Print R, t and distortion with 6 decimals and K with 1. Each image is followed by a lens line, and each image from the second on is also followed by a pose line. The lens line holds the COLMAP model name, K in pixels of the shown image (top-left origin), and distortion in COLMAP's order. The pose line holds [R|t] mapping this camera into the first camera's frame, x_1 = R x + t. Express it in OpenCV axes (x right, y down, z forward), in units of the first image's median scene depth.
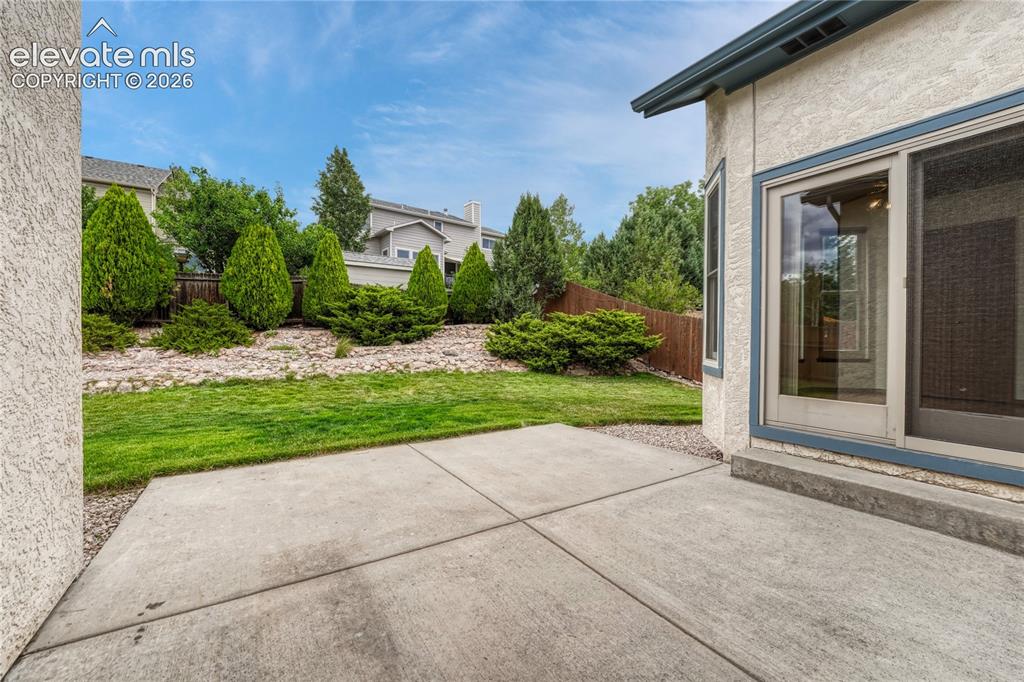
lens RADIAL K [[421.4, 0, 512.0], [0, 421.4, 341.0], [0, 0, 1]] dist [0.000063, 0.000059]
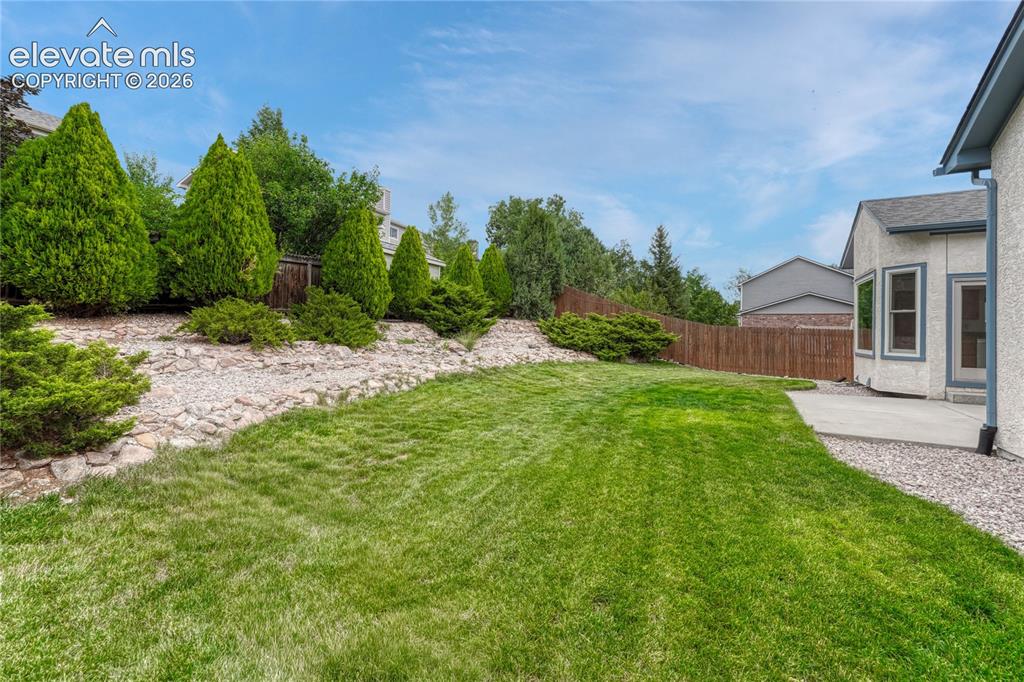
lens RADIAL K [[418.0, 0, 512.6], [0, 418.0, 326.1], [0, 0, 1]] dist [0.000491, 0.000115]
pose [[0.877717, 0.020802, 0.478727, -0.773261], [-0.016634, 0.999778, -0.012944, -0.010387], [-0.478890, 0.003398, 0.877868, 0.034351]]
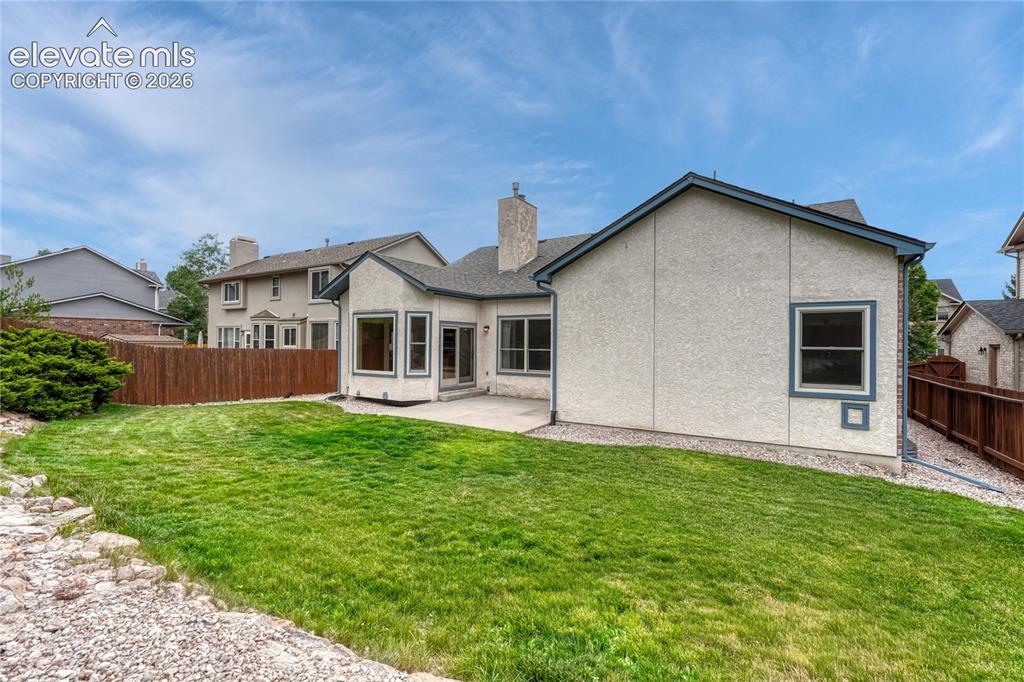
lens RADIAL K [[447.4, 0, 512.0], [0, 447.4, 341.0], [0, 0, 1]] dist [-0.000498, -0.000040]
pose [[-0.429780, -0.004347, 0.902923, -0.939518], [-0.007019, 0.999974, 0.001473, -0.066096], [-0.902906, -0.005705, -0.429799, 0.614057]]
